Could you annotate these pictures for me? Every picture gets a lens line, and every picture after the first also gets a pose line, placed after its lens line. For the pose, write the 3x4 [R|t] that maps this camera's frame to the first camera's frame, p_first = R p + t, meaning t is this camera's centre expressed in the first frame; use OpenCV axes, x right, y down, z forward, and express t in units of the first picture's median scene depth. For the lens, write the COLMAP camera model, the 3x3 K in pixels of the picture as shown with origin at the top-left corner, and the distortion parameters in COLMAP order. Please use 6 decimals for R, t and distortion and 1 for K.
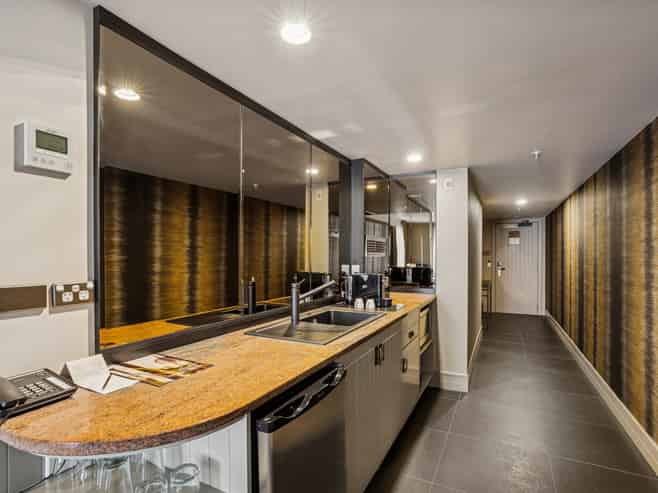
lens RADIAL K [[343.5, 0, 326.8], [0, 343.5, 257.6], [0, 0, 1]] dist [-0.052126, 0.026264]
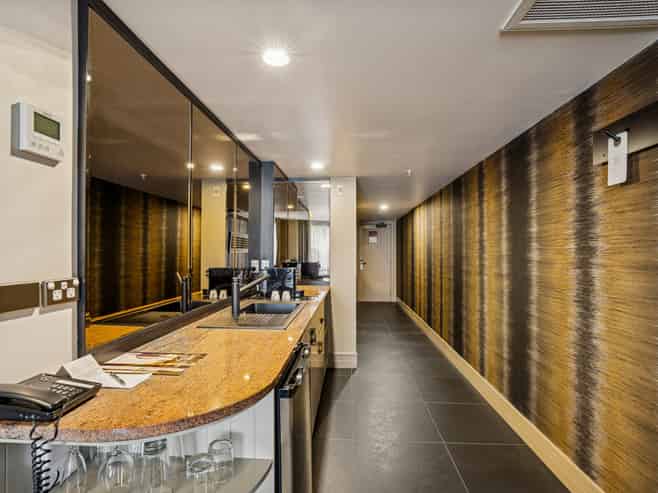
lens RADIAL K [[340.3, 0, 330.5], [0, 340.3, 250.2], [0, 0, 1]] dist [-0.024738, 0.001247]
pose [[0.913665, 0.004210, 0.406446, -0.188145], [0.000290, 0.999939, -0.011008, 0.002144], [-0.406468, 0.010176, 0.913608, -0.057744]]
